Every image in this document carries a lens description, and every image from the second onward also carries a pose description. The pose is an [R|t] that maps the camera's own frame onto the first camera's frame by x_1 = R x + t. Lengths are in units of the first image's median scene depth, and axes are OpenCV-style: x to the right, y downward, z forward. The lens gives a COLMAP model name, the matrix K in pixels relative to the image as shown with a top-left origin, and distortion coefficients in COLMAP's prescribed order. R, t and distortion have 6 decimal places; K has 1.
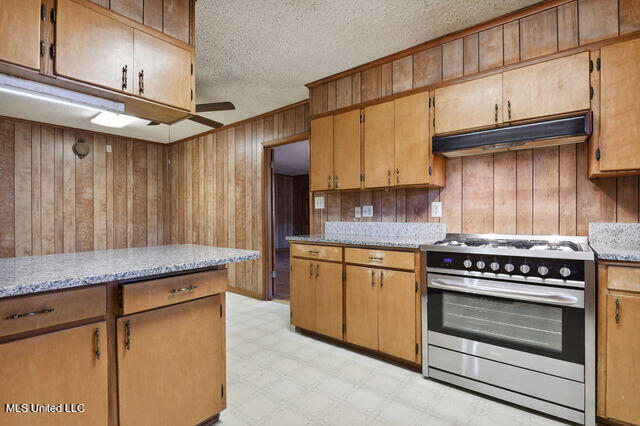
lens RADIAL K [[311.1, 0, 320.0], [0, 311.1, 213.0], [0, 0, 1]] dist [0.000101, -0.000233]
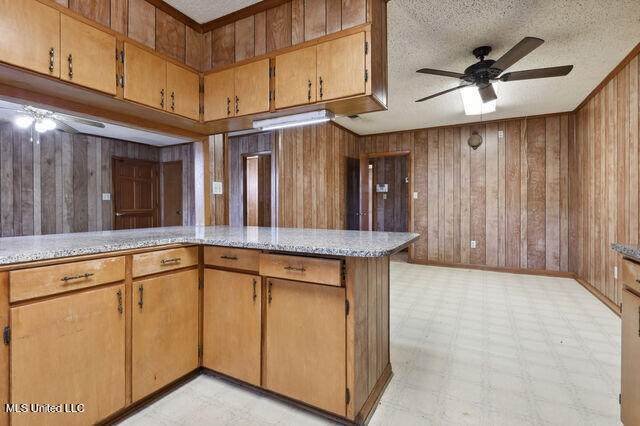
lens RADIAL K [[311.1, 0, 320.0], [0, 311.1, 213.0], [0, 0, 1]] dist [0.000101, -0.000233]
pose [[0.176713, 0.033601, -0.983689, 0.203917], [0.008382, 0.999330, 0.035640, 0.001957], [0.984227, -0.014543, 0.176313, 0.273776]]
